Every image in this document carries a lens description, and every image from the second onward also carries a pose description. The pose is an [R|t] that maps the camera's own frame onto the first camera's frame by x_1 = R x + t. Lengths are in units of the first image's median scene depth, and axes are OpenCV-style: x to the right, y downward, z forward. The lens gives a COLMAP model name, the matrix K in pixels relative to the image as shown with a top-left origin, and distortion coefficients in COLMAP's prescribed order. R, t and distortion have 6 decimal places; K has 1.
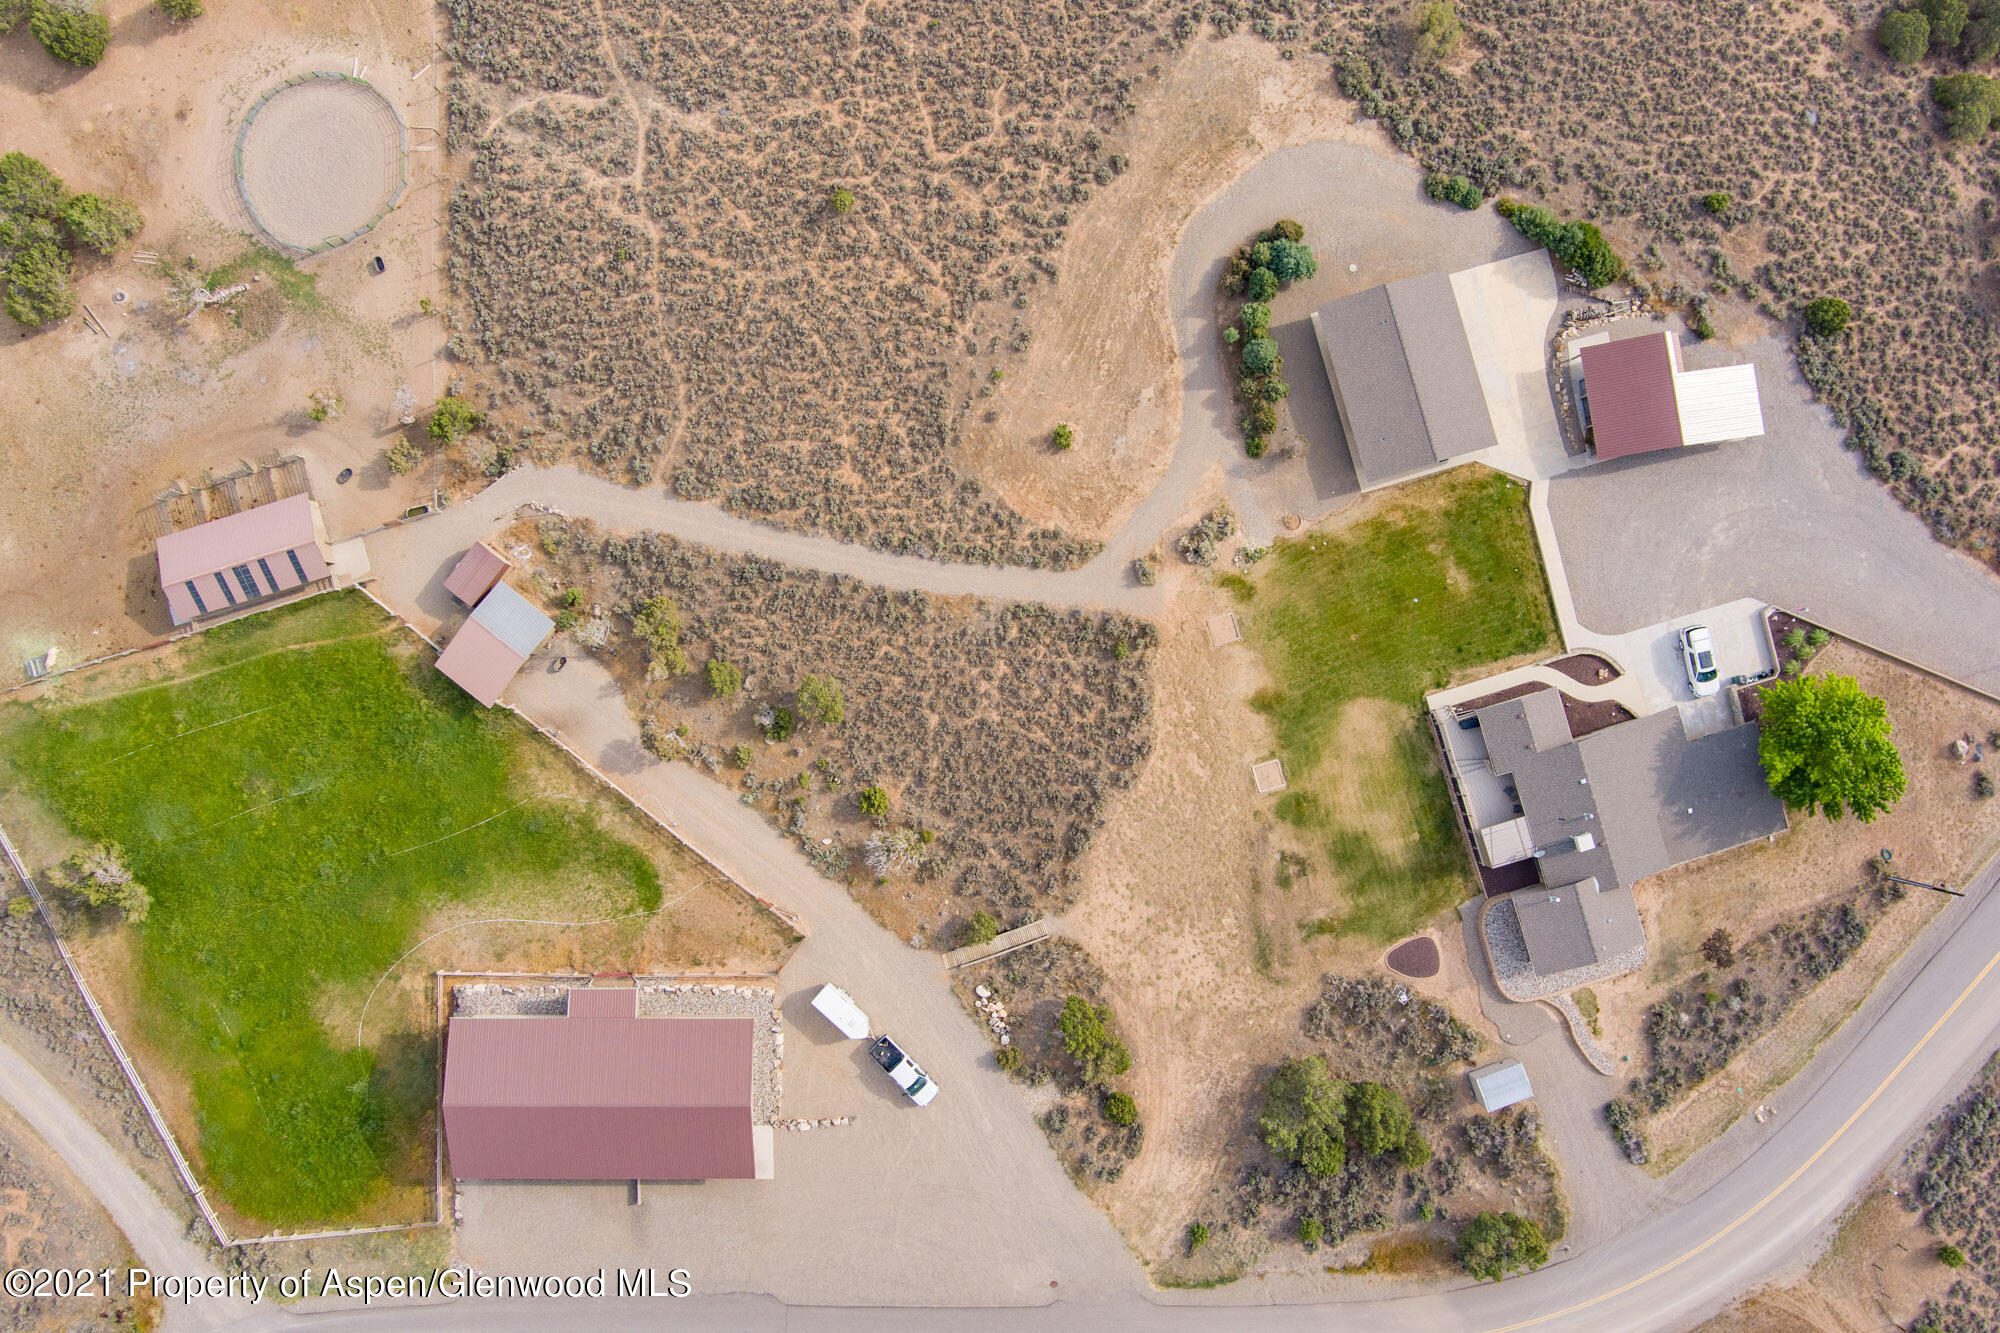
lens RADIAL K [[1613.0, 0, 1044.2], [0, 1613.0, 691.5], [0, 0, 1]] dist [-0.073348, 0.028336]
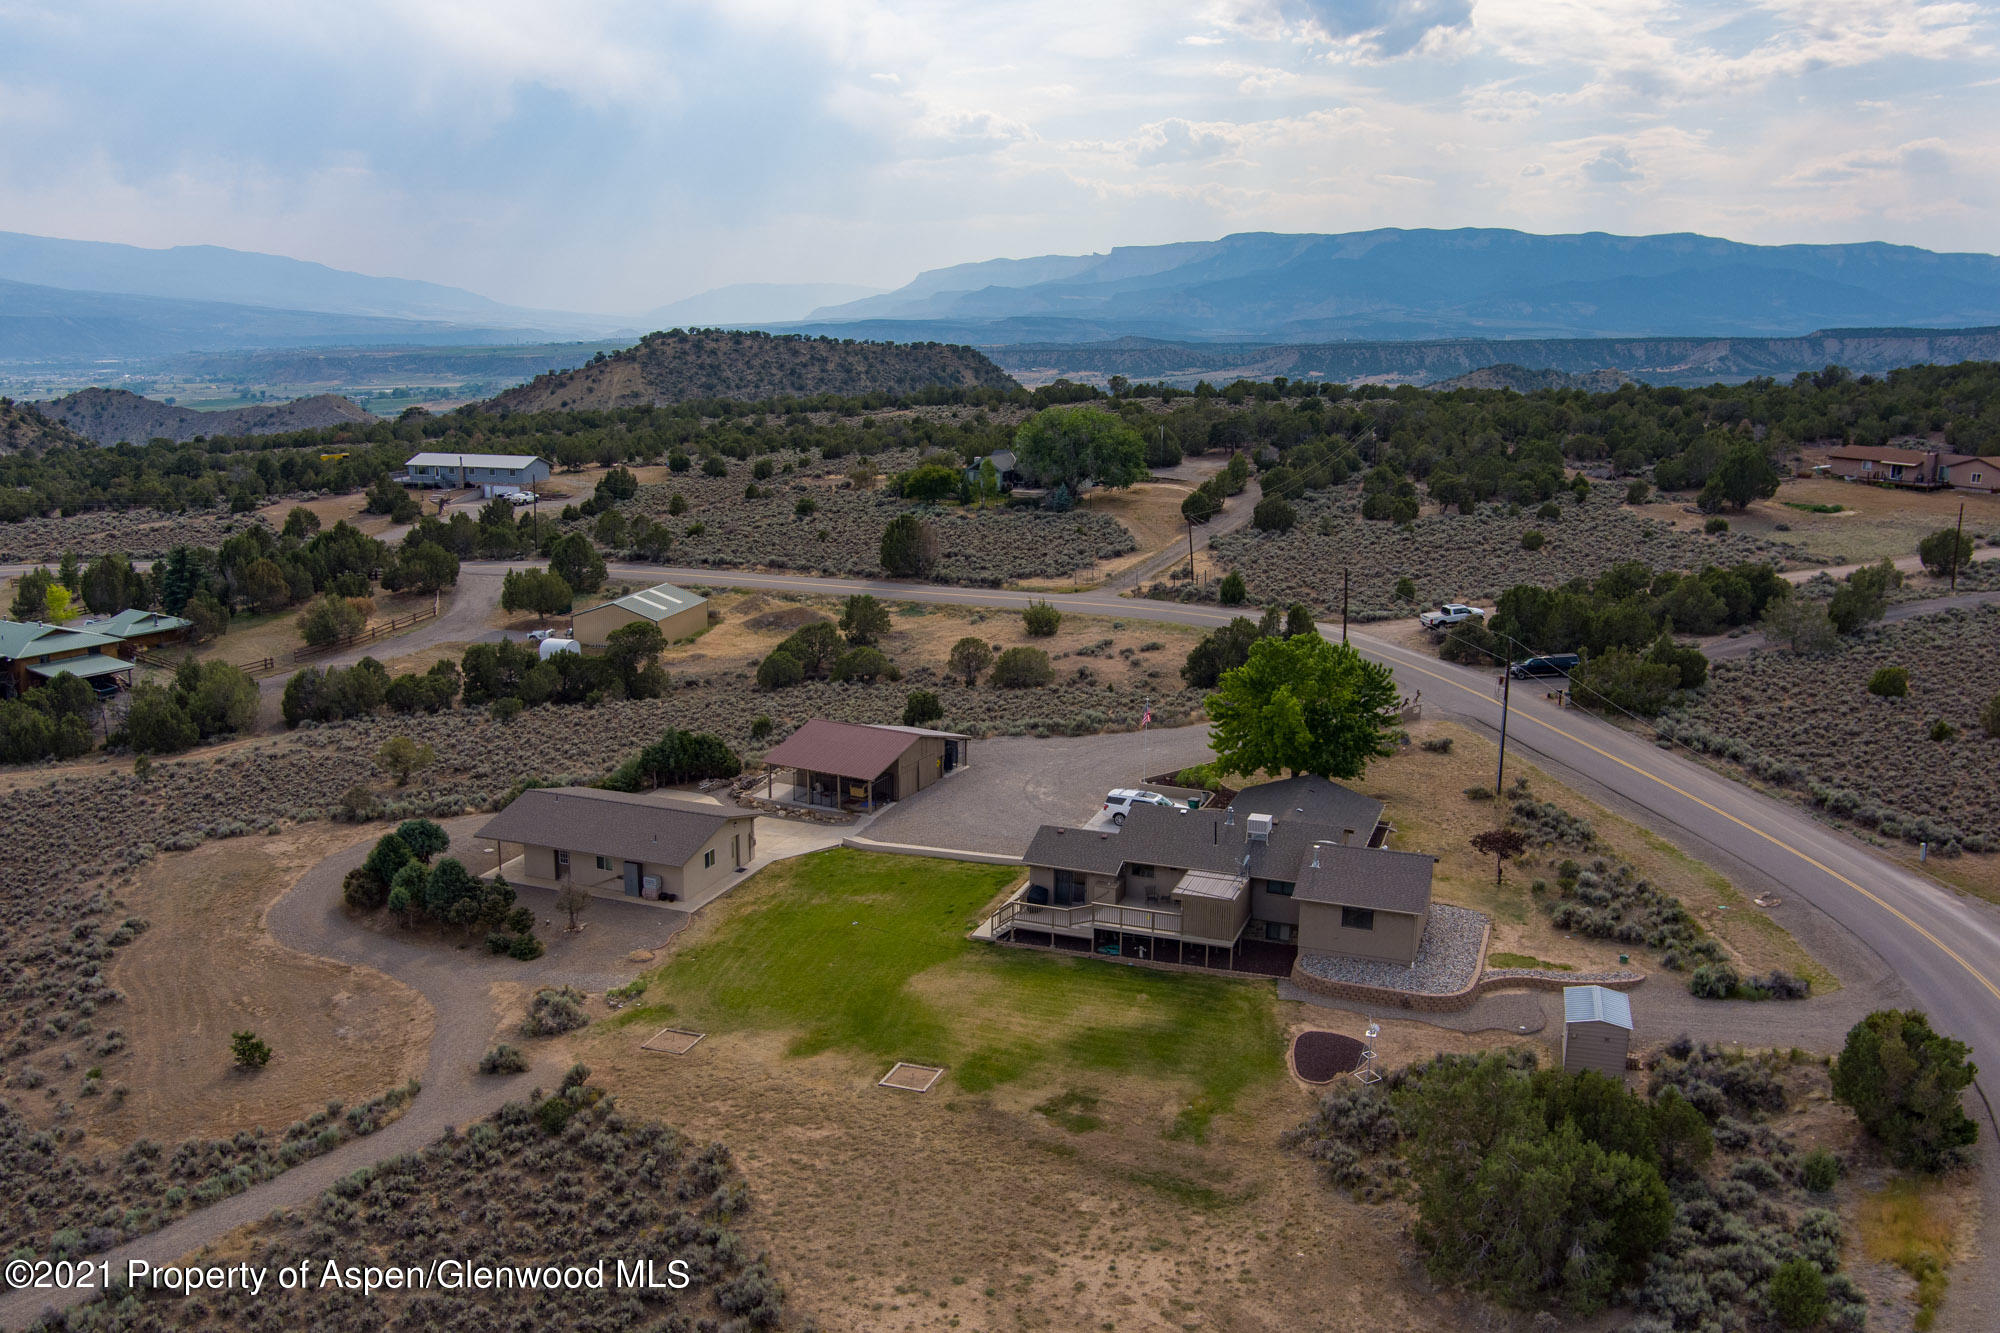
lens RADIAL K [[1613.0, 0, 993.5], [0, 1613.0, 668.4], [0, 0, 1]] dist [-0.073348, 0.028336]
pose [[0.608757, -0.183830, 0.771765, -0.246585], [0.793294, 0.128788, -0.595062, 0.387414], [0.009996, 0.974485, 0.224231, 0.734832]]
